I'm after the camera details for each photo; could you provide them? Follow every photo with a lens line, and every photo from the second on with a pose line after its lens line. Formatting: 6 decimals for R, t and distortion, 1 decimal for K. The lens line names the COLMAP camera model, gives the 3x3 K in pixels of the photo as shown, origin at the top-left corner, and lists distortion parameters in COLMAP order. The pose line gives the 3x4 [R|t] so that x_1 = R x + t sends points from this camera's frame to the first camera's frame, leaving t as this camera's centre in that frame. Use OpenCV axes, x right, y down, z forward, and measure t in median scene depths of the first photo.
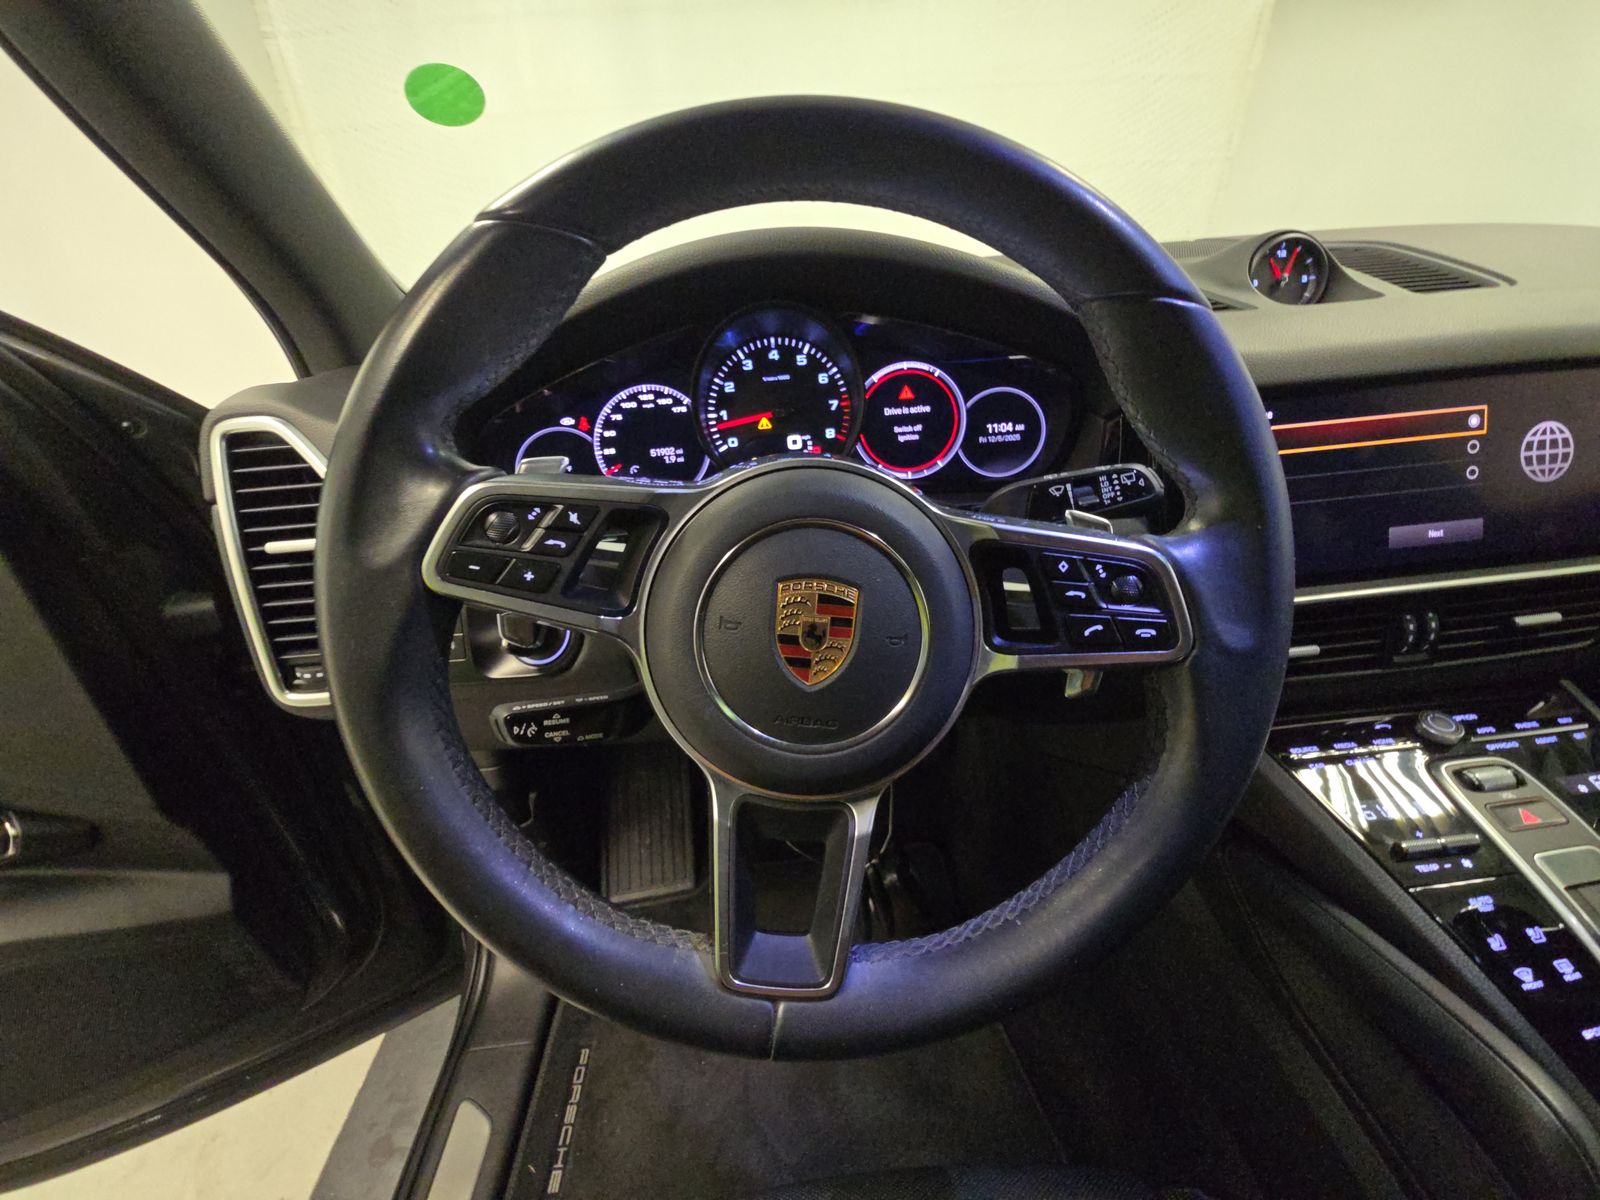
lens RADIAL K [[655.0, 0, 802.2], [0, 655.0, 591.0], [0, 0, 1]] dist [0.005825, -0.004597]
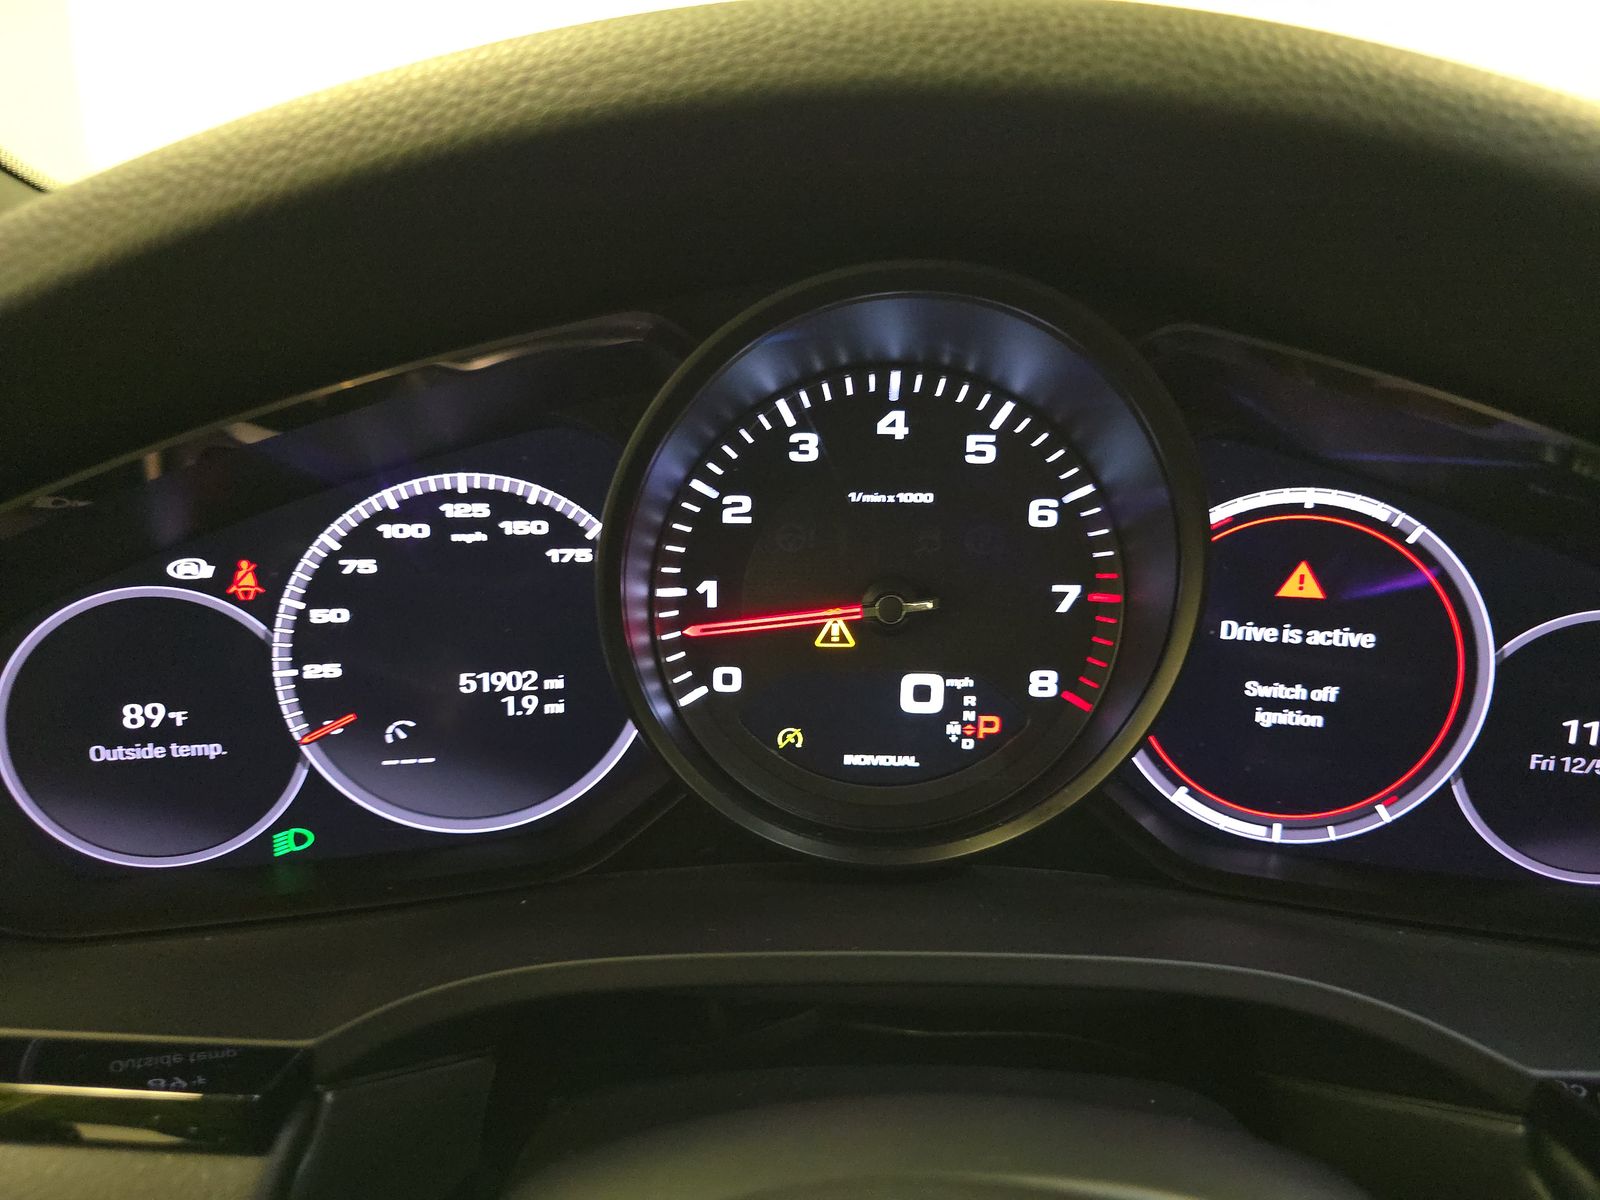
lens RADIAL K [[1086.1, 0, 797.9], [0, 1086.1, 597.6], [0, 0, 1]] dist [-0.001586, -0.006783]
pose [[0.994287, 0.106229, -0.010435, -0.073575], [-0.106739, 0.989235, -0.100103, -0.224513], [-0.000311, 0.100645, 0.994922, 0.503652]]
